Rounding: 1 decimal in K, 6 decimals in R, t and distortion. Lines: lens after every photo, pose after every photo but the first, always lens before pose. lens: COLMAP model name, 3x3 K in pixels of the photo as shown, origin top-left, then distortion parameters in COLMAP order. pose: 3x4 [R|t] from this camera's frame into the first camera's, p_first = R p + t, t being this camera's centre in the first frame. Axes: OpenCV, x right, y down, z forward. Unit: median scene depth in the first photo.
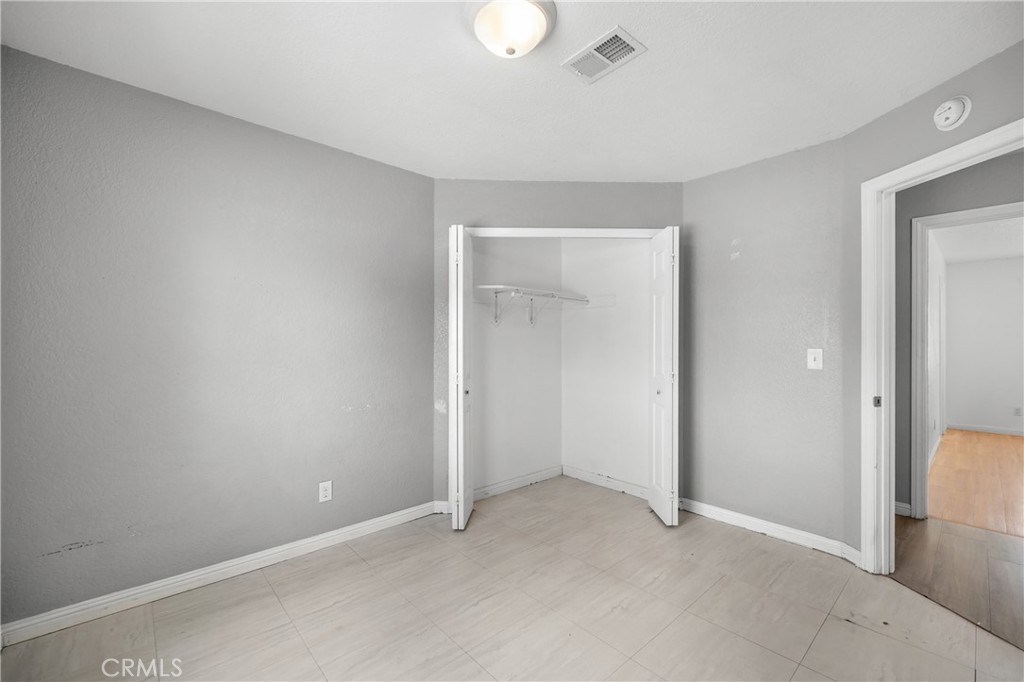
lens RADIAL K [[427.0, 0, 513.4], [0, 427.0, 345.8], [0, 0, 1]] dist [0.000336, -0.000032]
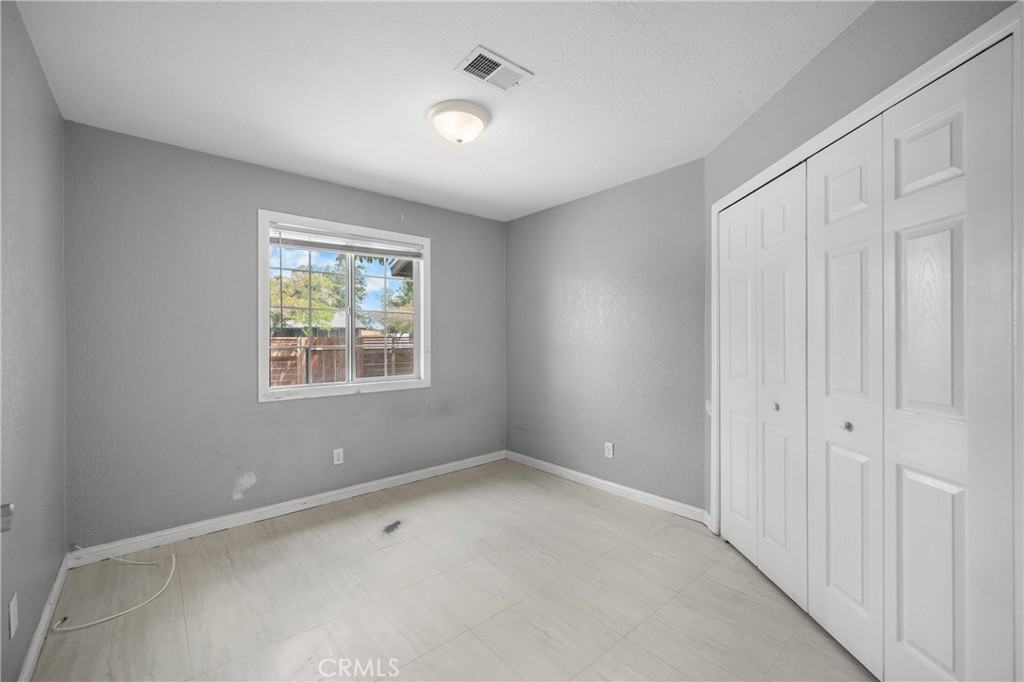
lens RADIAL K [[417.5, 0, 511.0], [0, 417.5, 337.6], [0, 0, 1]] dist [-0.000987, -0.000034]
pose [[-0.020712, 0.003253, -0.999780, 0.837178], [0.004100, 0.999987, 0.003168, -0.012806], [0.999777, -0.004034, -0.020725, 0.706036]]
